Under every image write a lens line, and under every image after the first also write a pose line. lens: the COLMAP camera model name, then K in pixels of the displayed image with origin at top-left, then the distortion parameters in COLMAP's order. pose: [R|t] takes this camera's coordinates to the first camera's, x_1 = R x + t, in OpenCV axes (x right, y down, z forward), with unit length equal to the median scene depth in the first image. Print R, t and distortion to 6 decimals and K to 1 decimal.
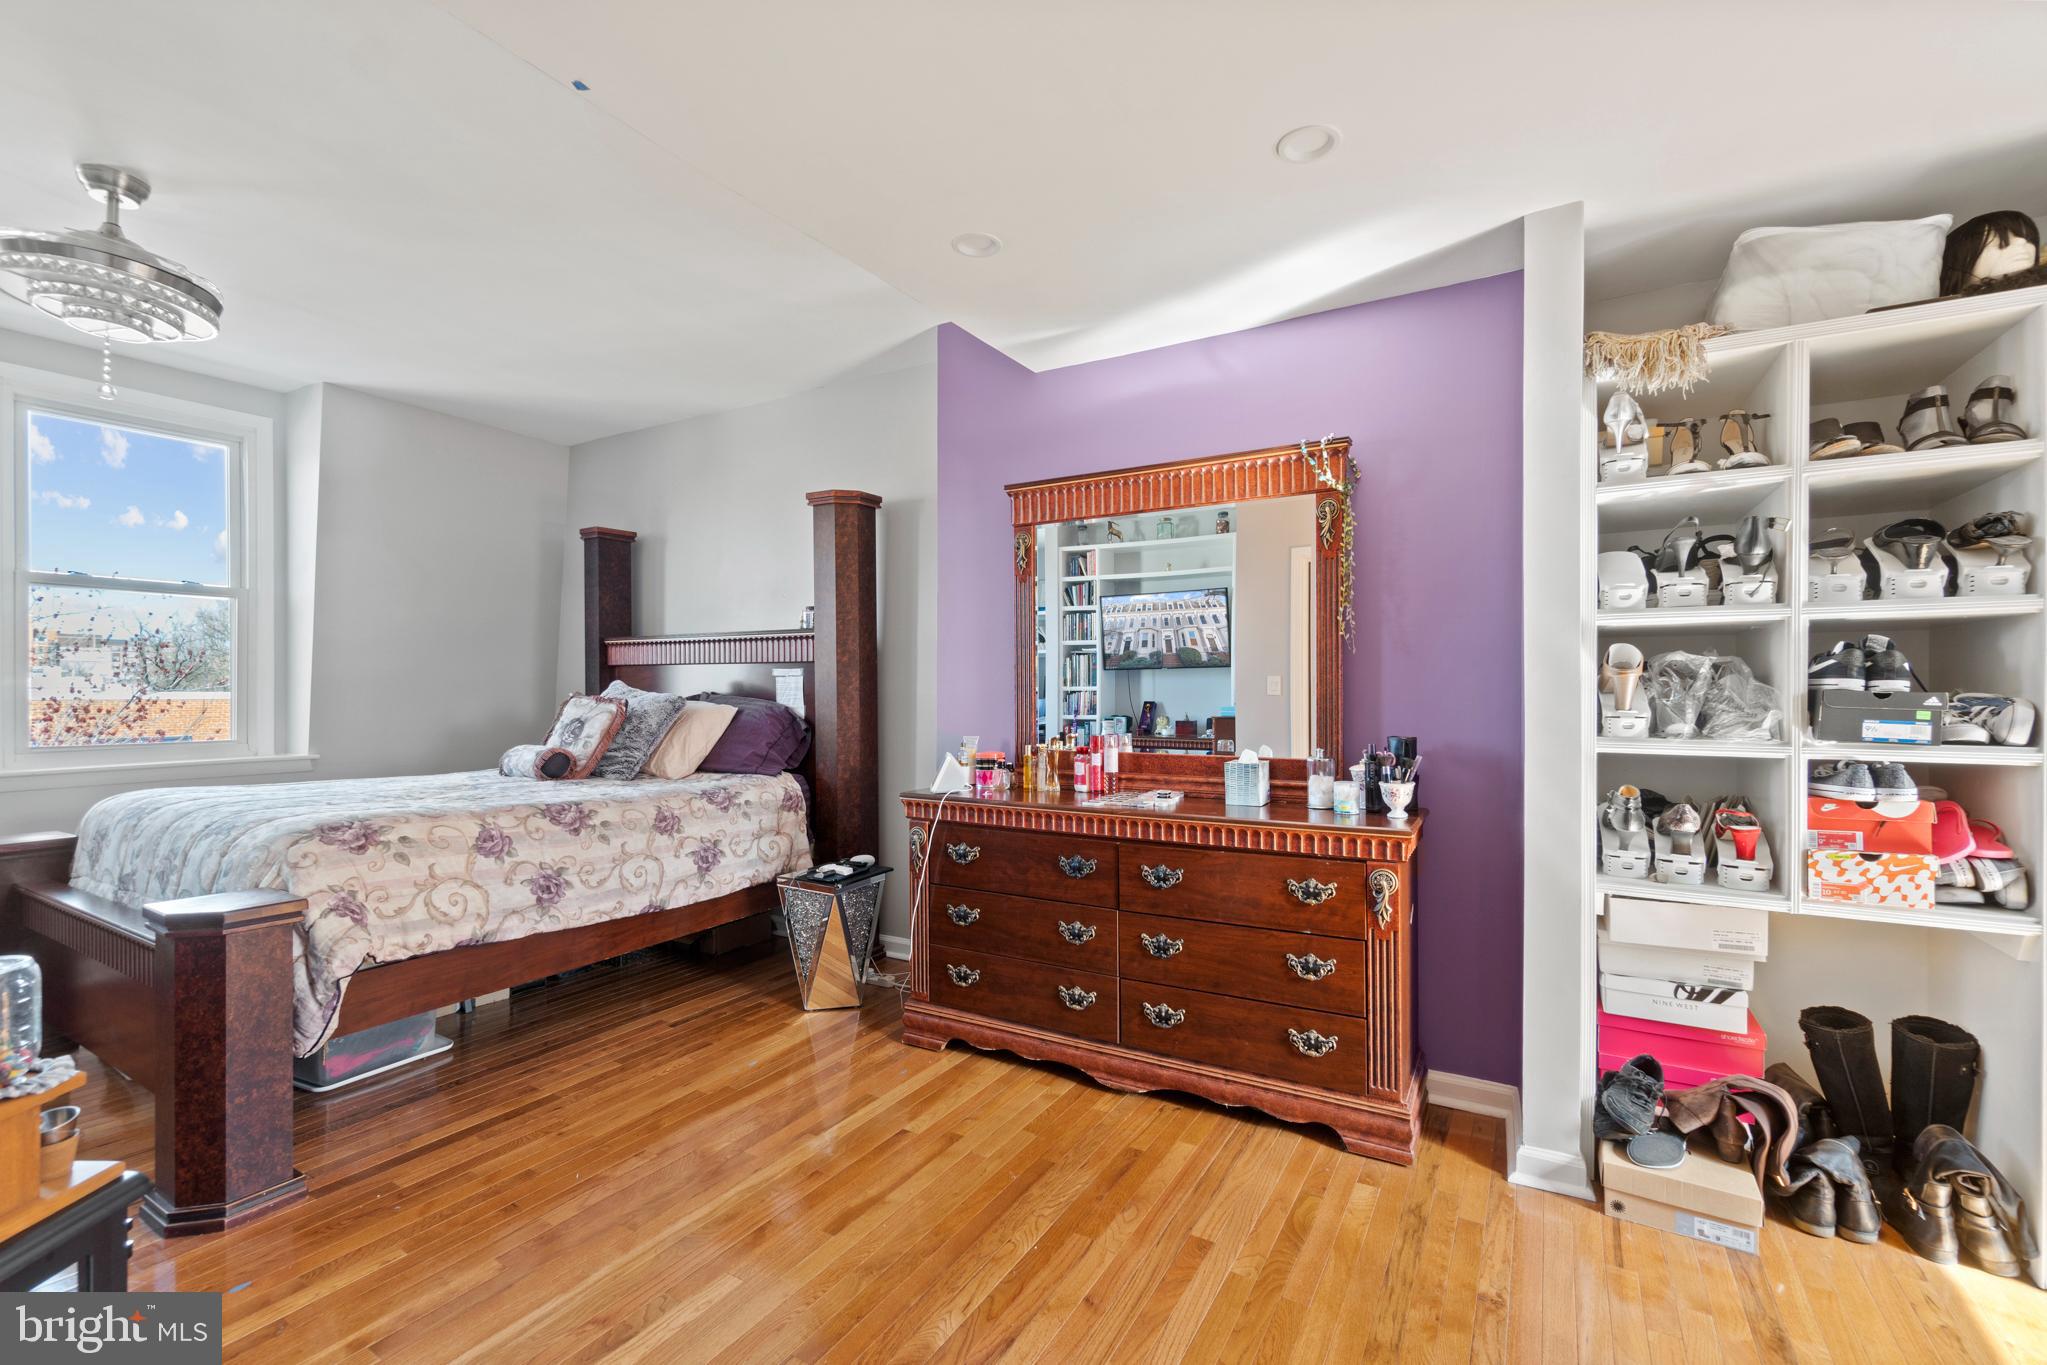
lens RADIAL K [[881.7, 0, 1023.5], [0, 881.7, 682.5], [0, 0, 1]] dist [0.001131, 0.000410]
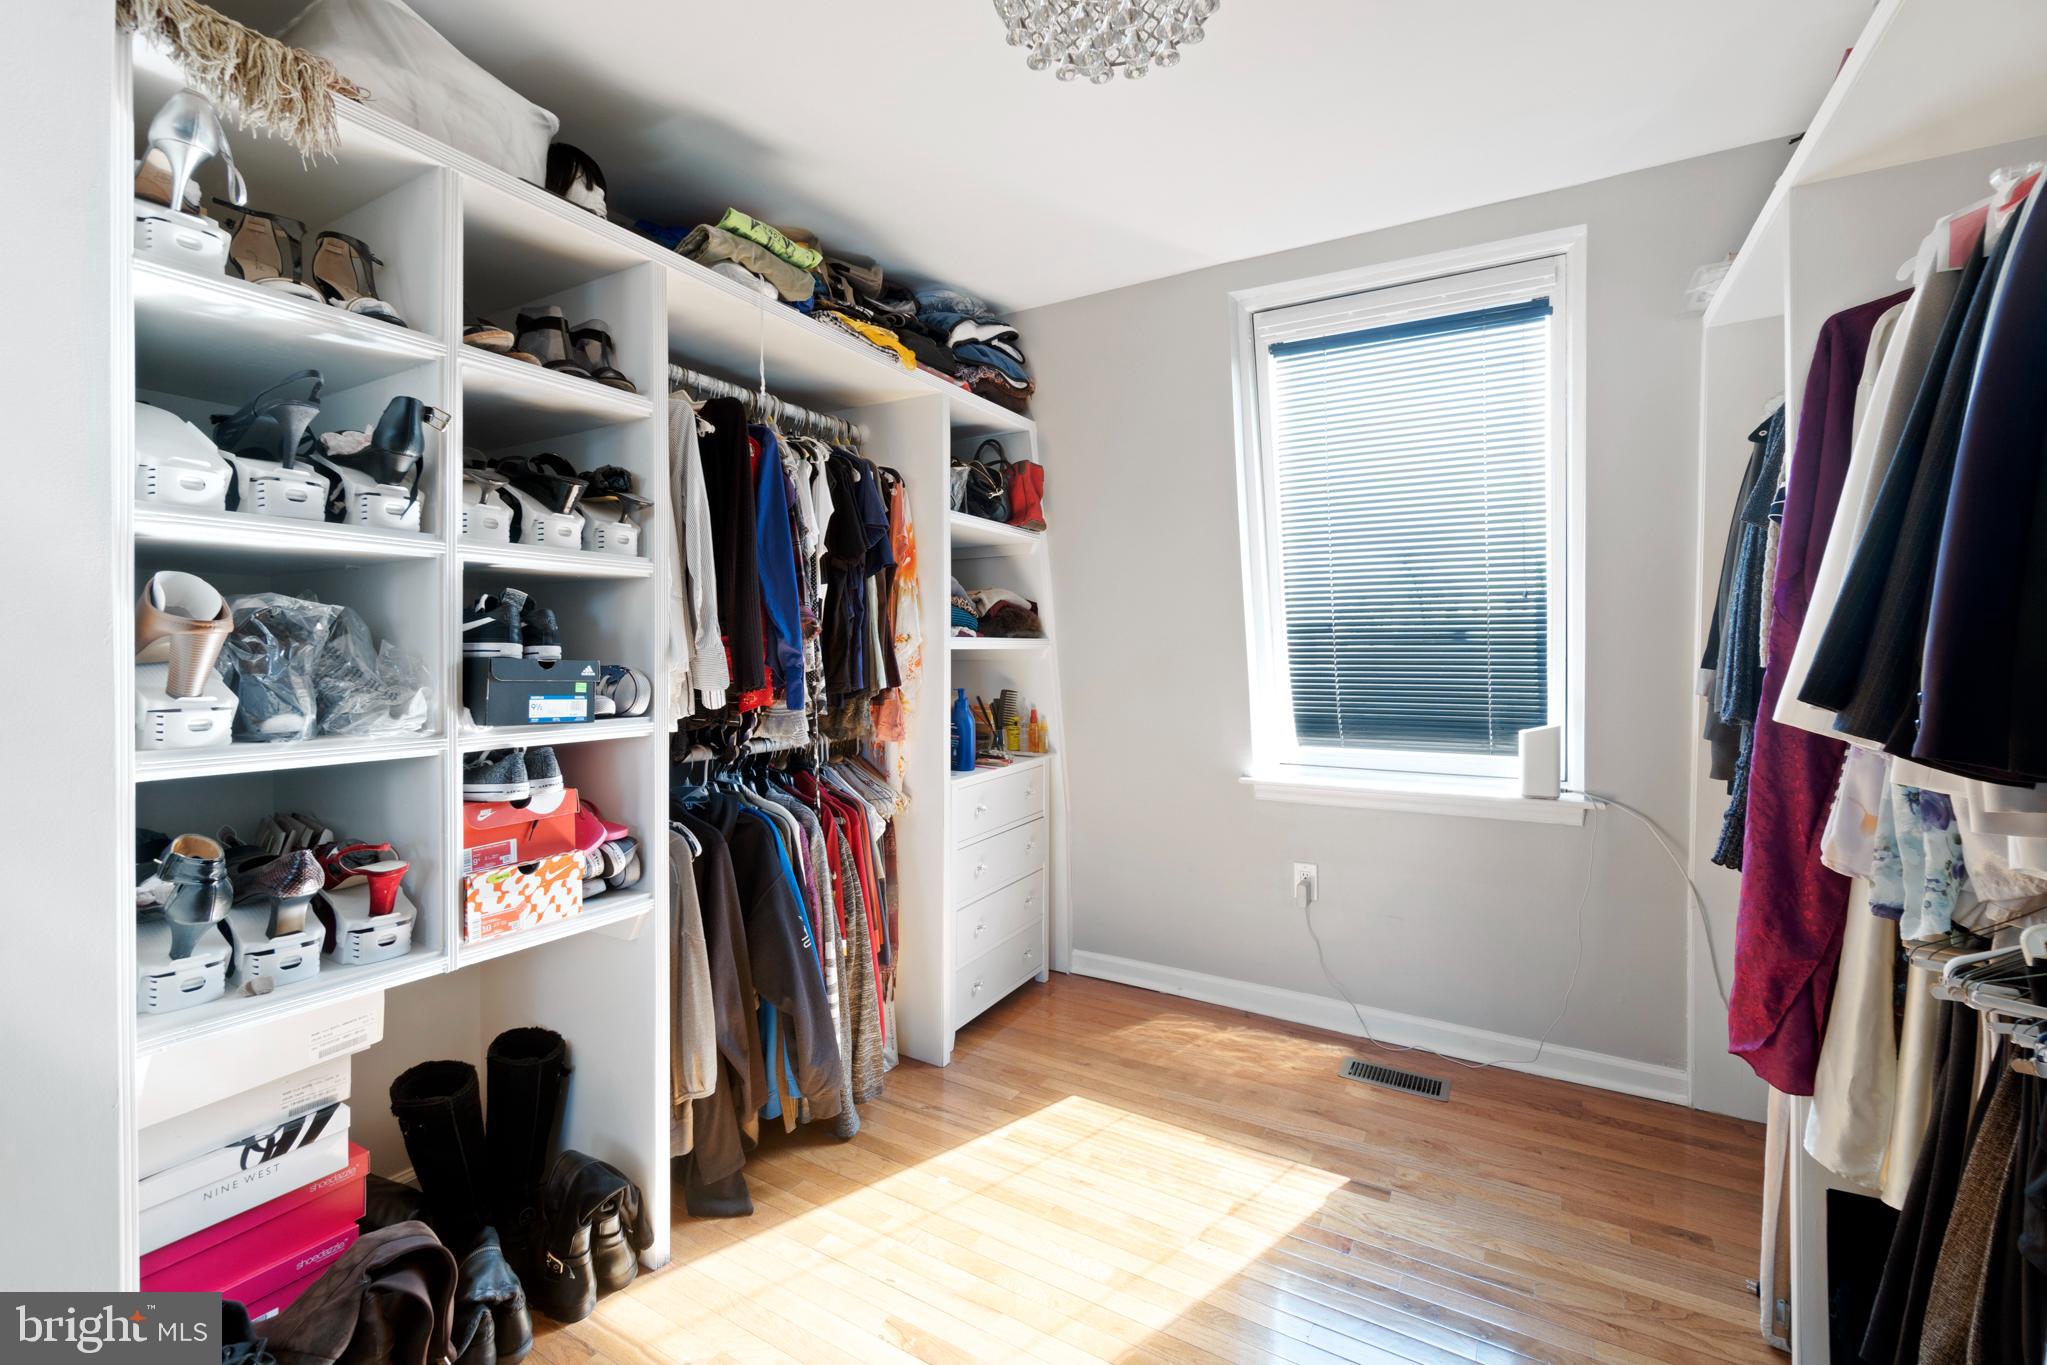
lens RADIAL K [[895.9, 0, 1017.2], [0, 895.9, 661.4], [0, 0, 1]] dist [-0.001375, -0.000087]
pose [[0.013182, -0.006649, 0.999891, 0.161769], [-0.004571, 0.999967, 0.006709, 0.004324], [-0.999903, -0.004659, 0.013151, 0.548732]]
